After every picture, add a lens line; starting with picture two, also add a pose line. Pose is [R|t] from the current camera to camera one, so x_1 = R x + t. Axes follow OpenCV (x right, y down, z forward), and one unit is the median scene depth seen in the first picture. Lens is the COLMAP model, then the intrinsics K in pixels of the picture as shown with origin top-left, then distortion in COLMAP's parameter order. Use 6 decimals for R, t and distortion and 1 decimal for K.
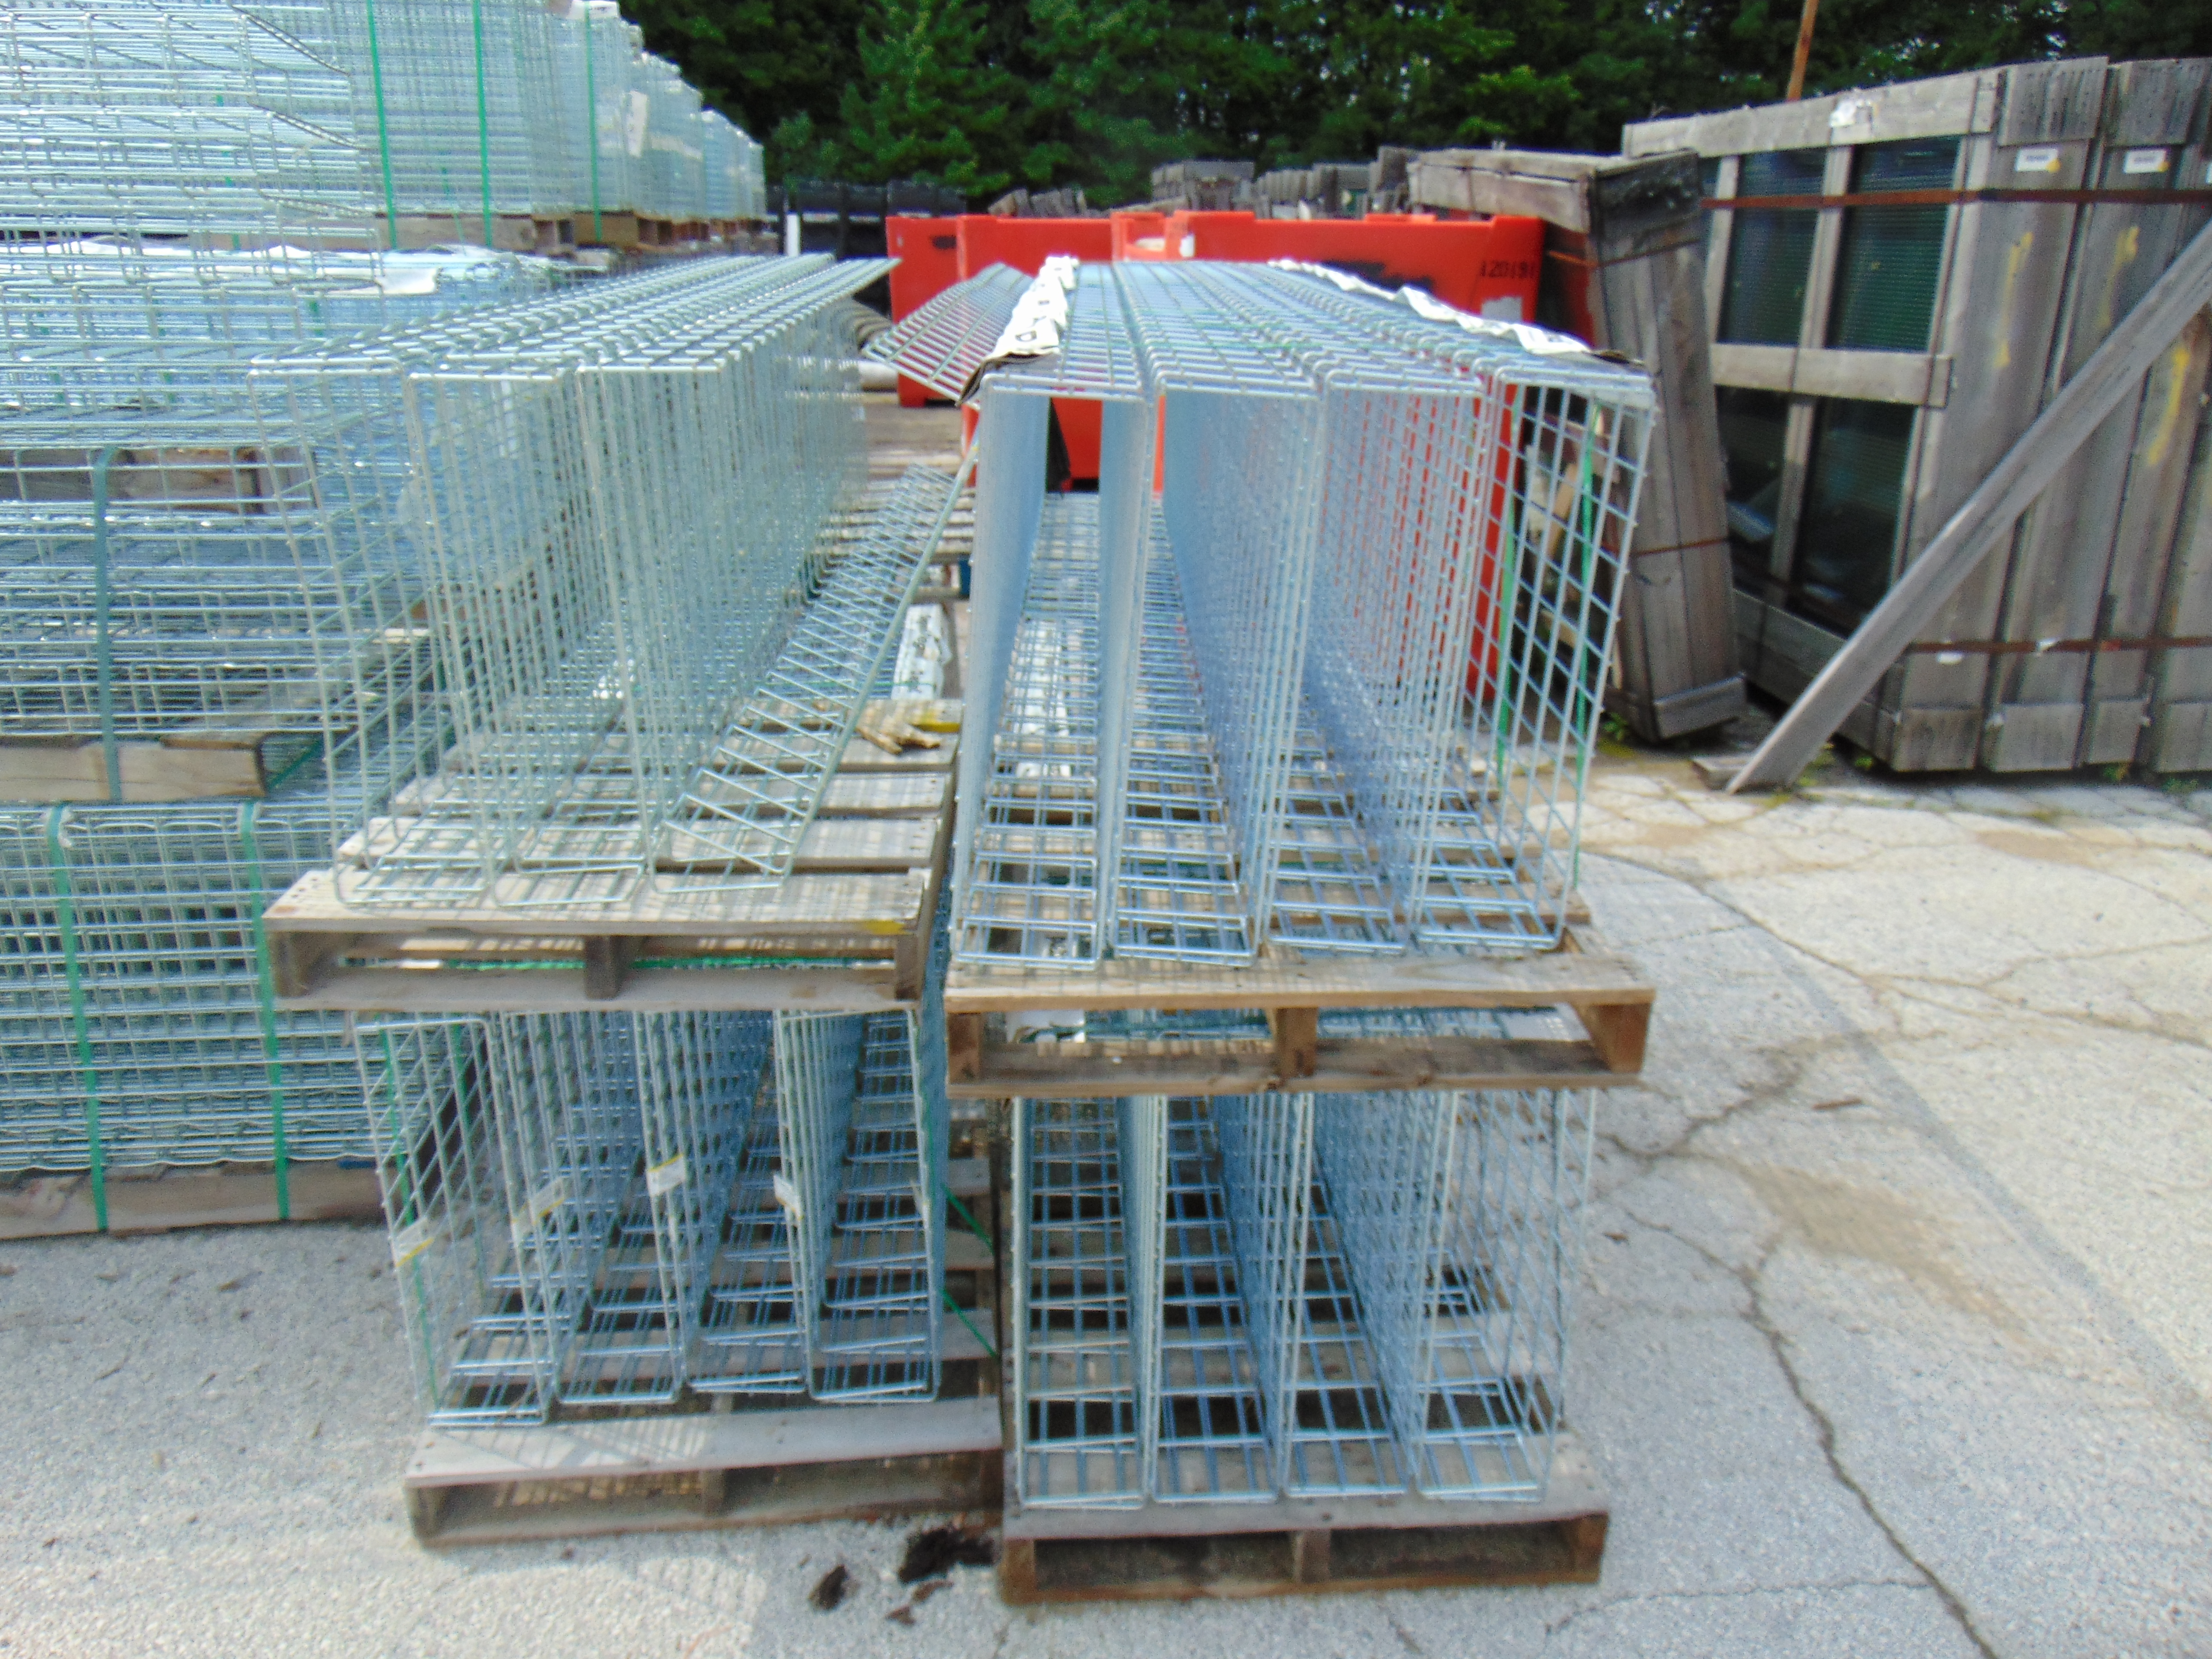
lens RADIAL K [[1666.4, 0, 1087.1], [0, 1666.4, 826.2], [0, 0, 1]] dist [-0.041253, 0.089216]
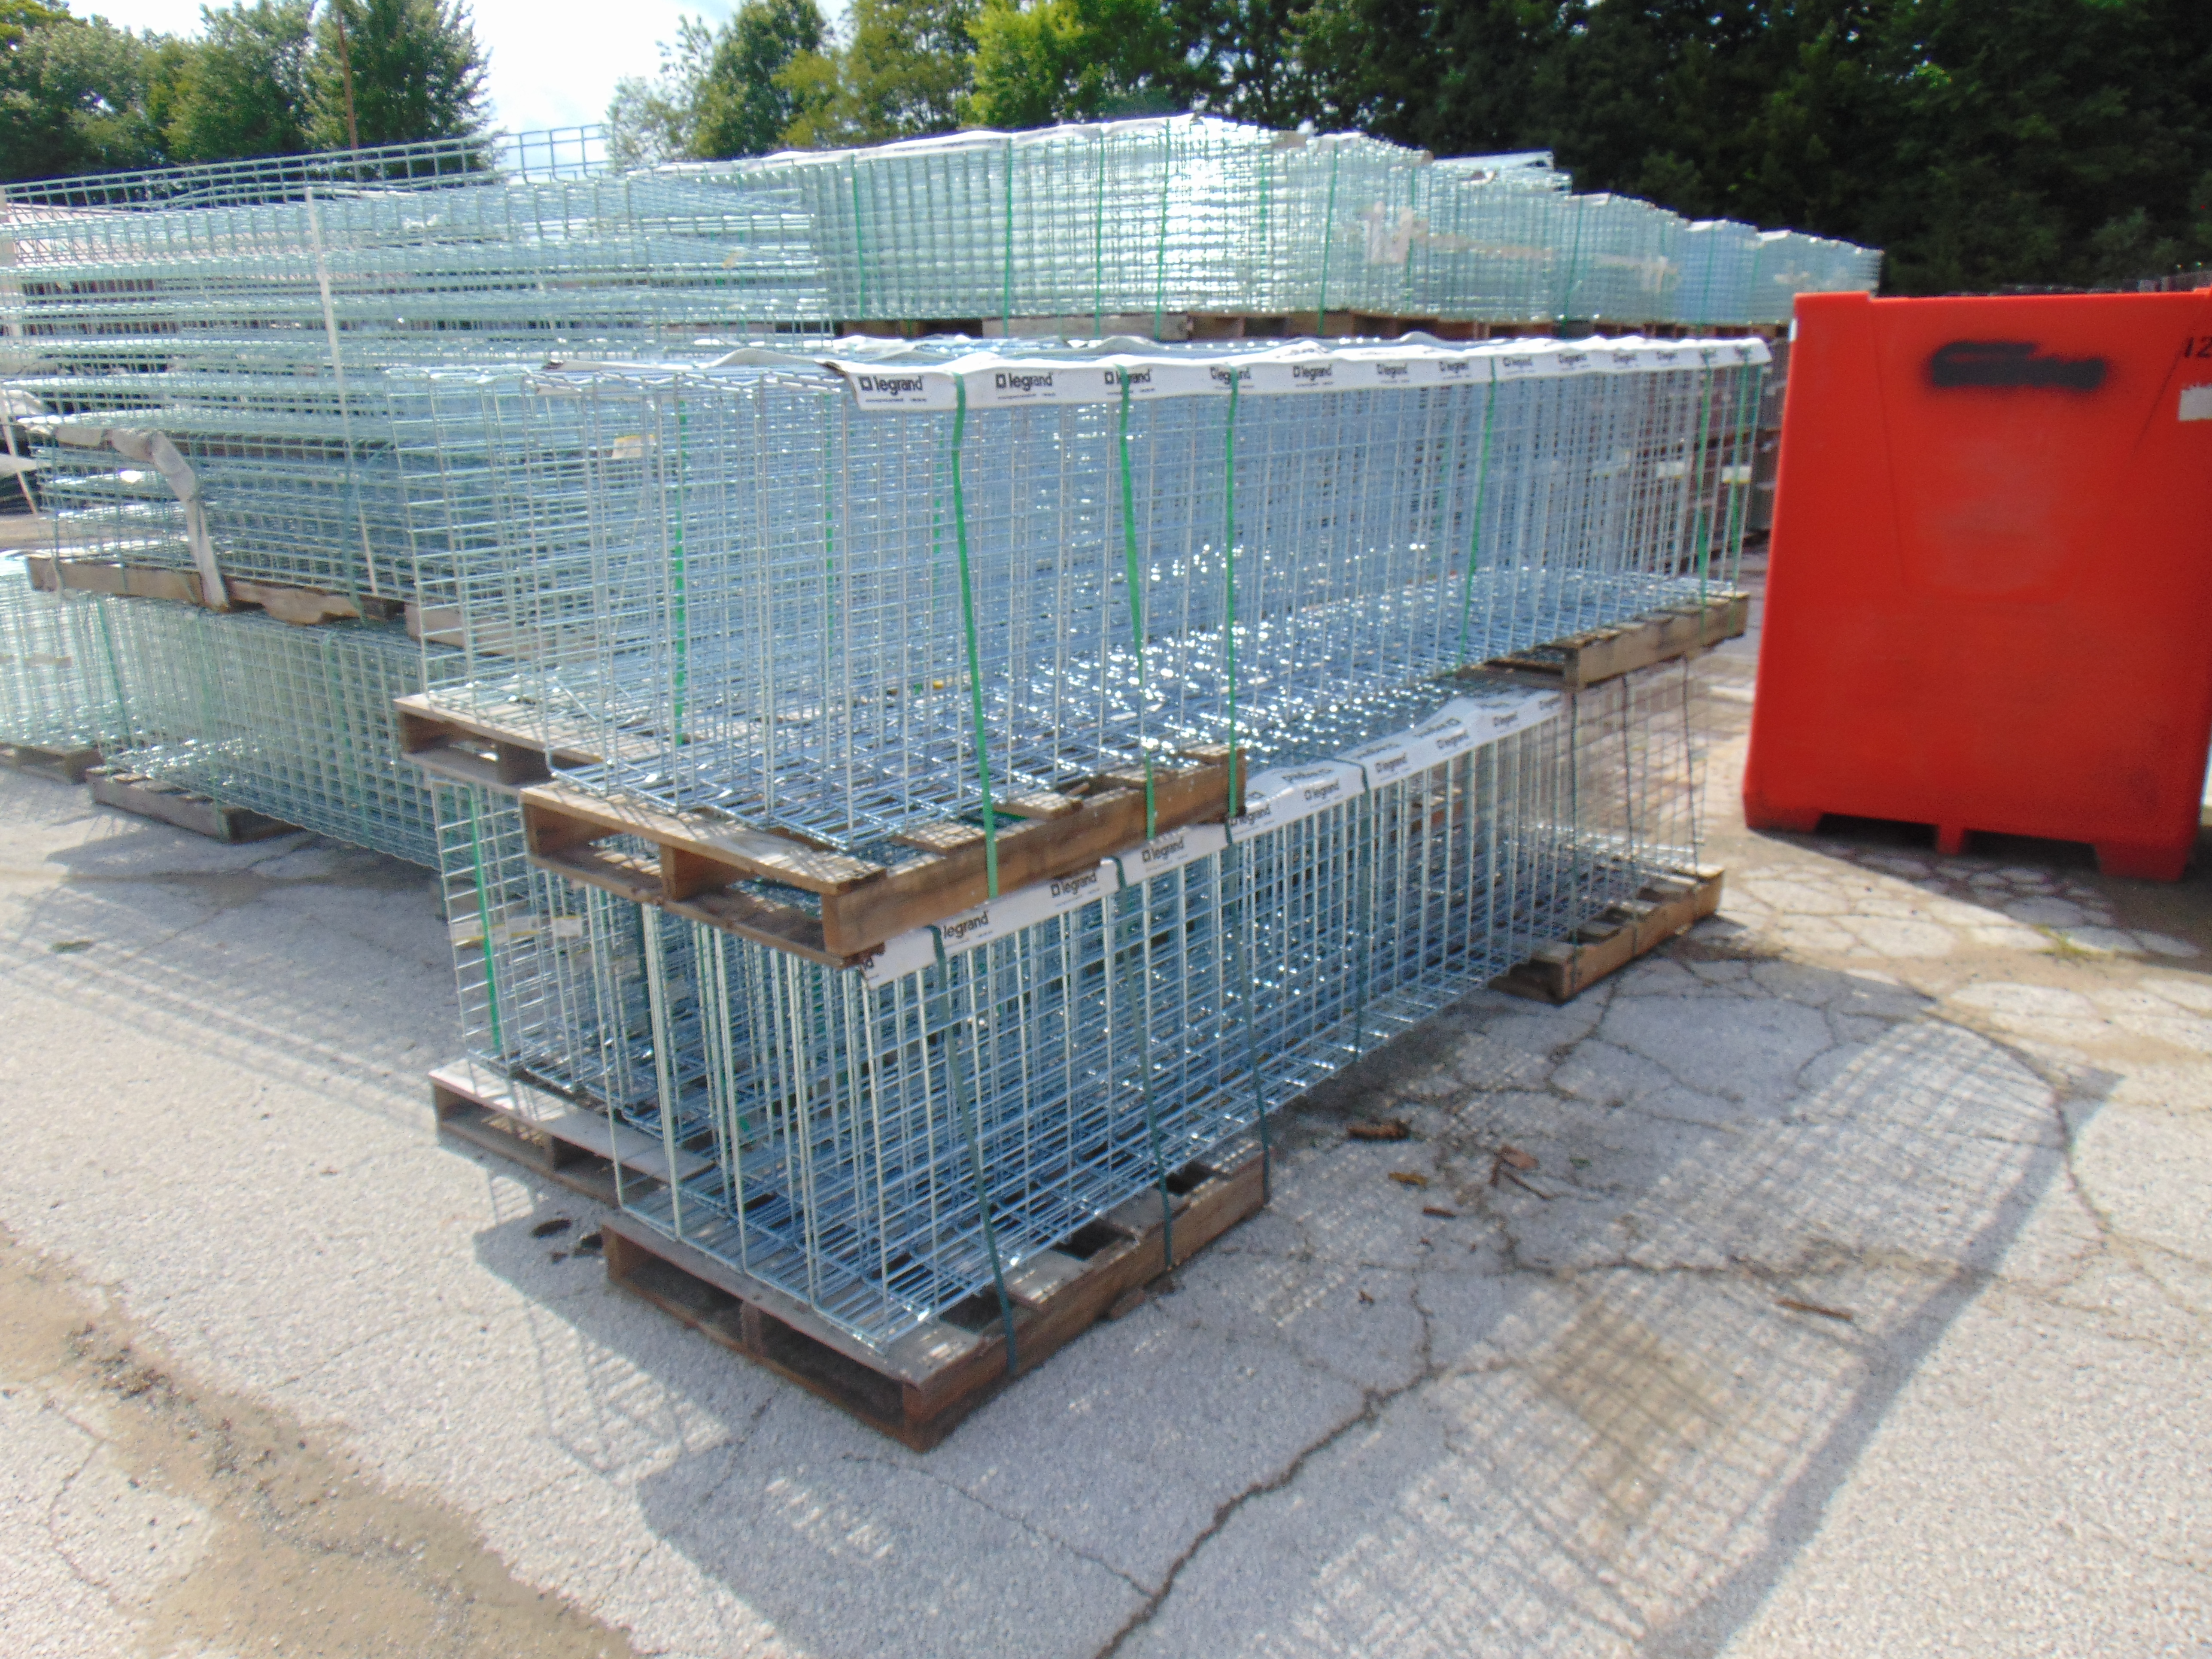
lens RADIAL K [[1666.4, 0, 1087.1], [0, 1666.4, 826.2], [0, 0, 1]] dist [-0.041253, 0.089216]
pose [[0.736997, 0.175073, -0.652829, 0.913144], [-0.218097, 0.975804, 0.015471, -0.003329], [0.639742, 0.130978, 0.757348, 0.137352]]
